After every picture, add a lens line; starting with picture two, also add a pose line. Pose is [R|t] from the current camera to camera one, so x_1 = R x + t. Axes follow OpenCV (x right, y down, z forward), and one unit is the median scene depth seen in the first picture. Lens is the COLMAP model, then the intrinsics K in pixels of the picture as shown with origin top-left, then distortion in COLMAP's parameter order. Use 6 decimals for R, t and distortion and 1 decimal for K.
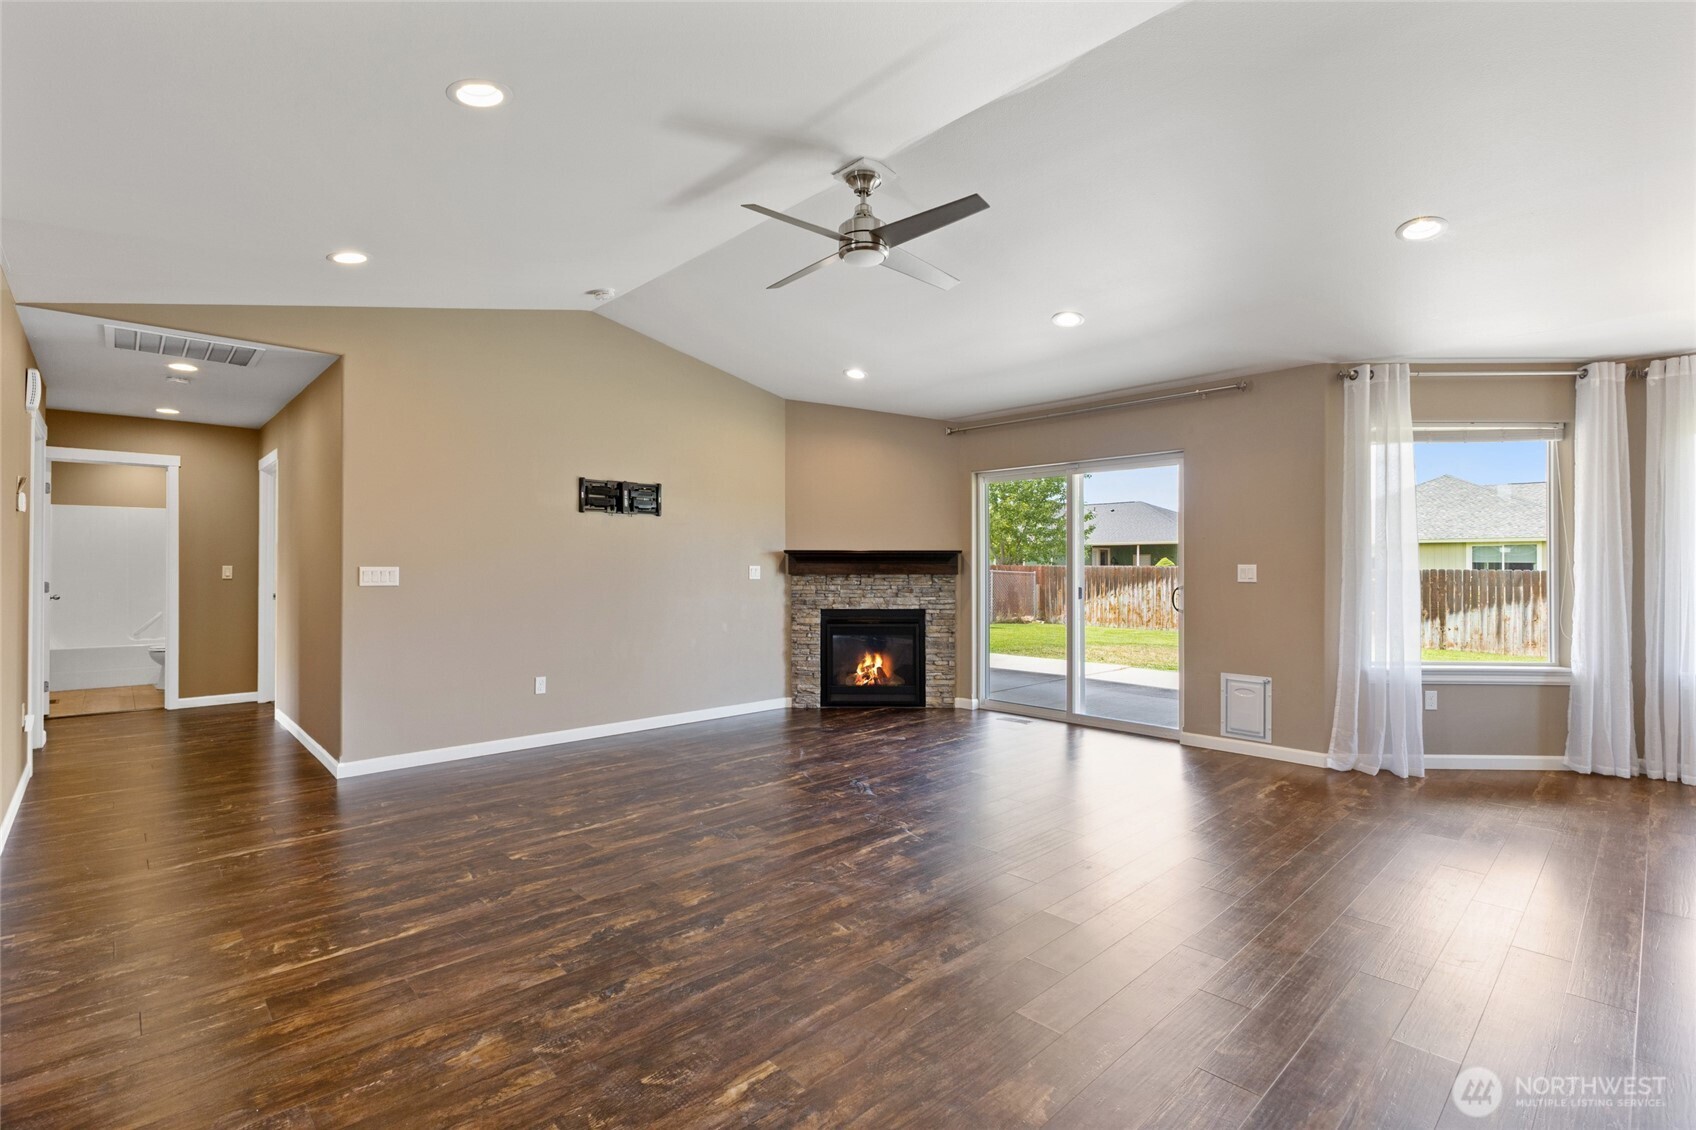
lens RADIAL K [[812.1, 0, 888.1], [0, 812.1, 560.5], [0, 0, 1]] dist [-0.009697, 0.002972]
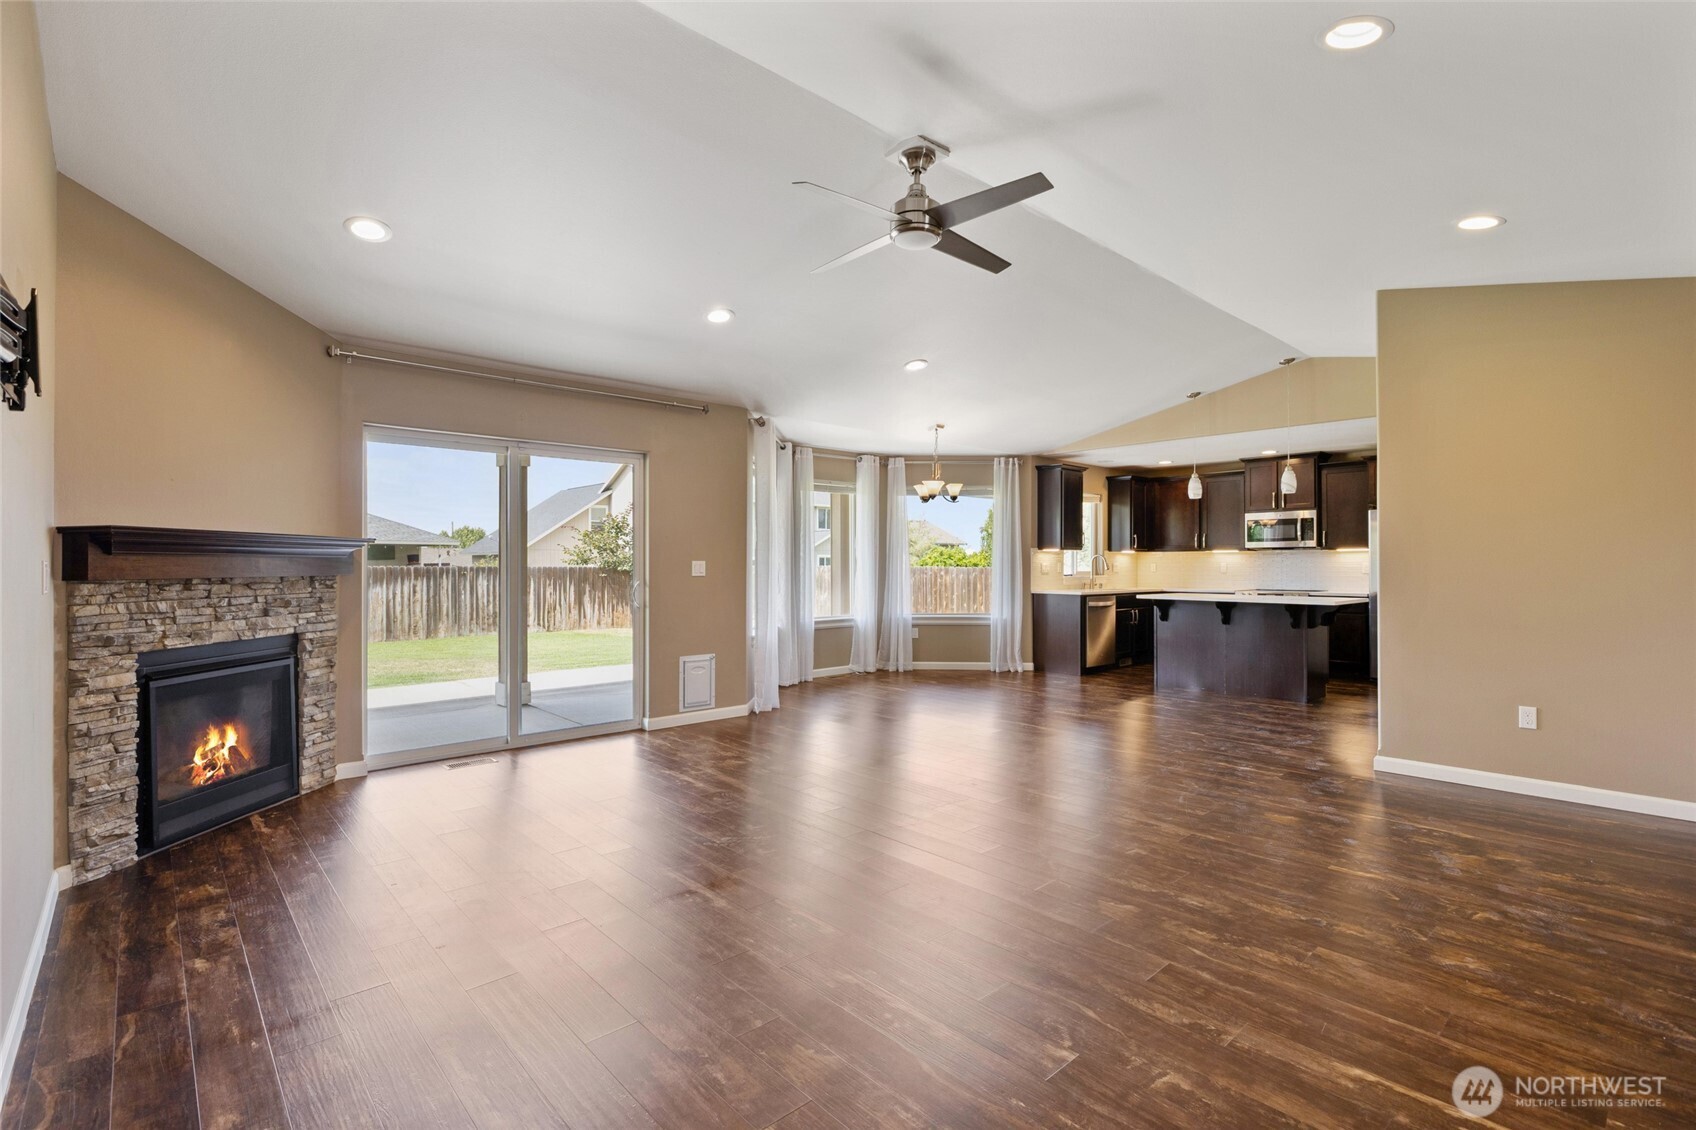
lens RADIAL K [[812.1, 0, 797.5], [0, 812.1, 567.4], [0, 0, 1]] dist [-0.009697, 0.002972]
pose [[0.035762, -0.005190, 0.999347, -0.670246], [-0.007225, 0.999959, 0.005451, 0.006136], [-0.999334, -0.007415, 0.035723, 0.748526]]
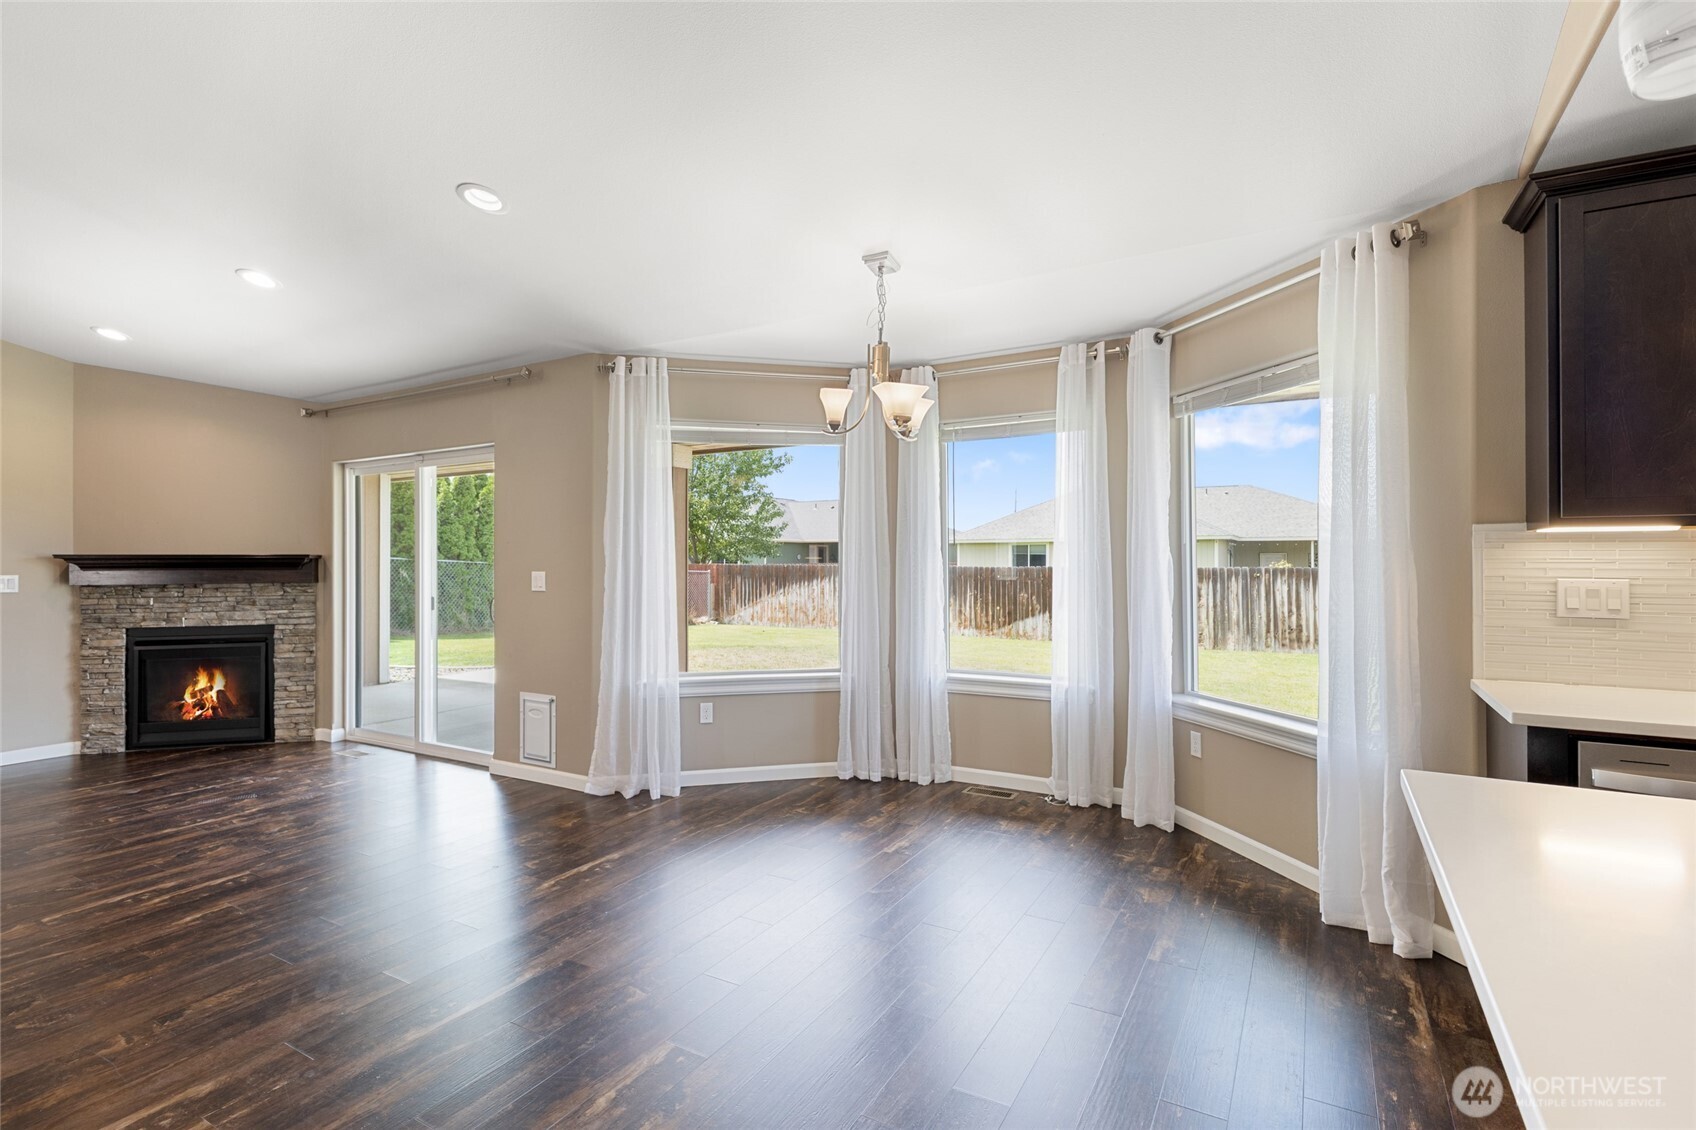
lens RADIAL K [[812.1, 0, 930.2], [0, 812.1, 557.7], [0, 0, 1]] dist [-0.009697, 0.002972]
pose [[0.953773, -0.003600, 0.300505, 0.540946], [0.003273, 0.999993, 0.001591, -0.009947], [-0.300509, -0.000534, 0.953779, 0.006819]]
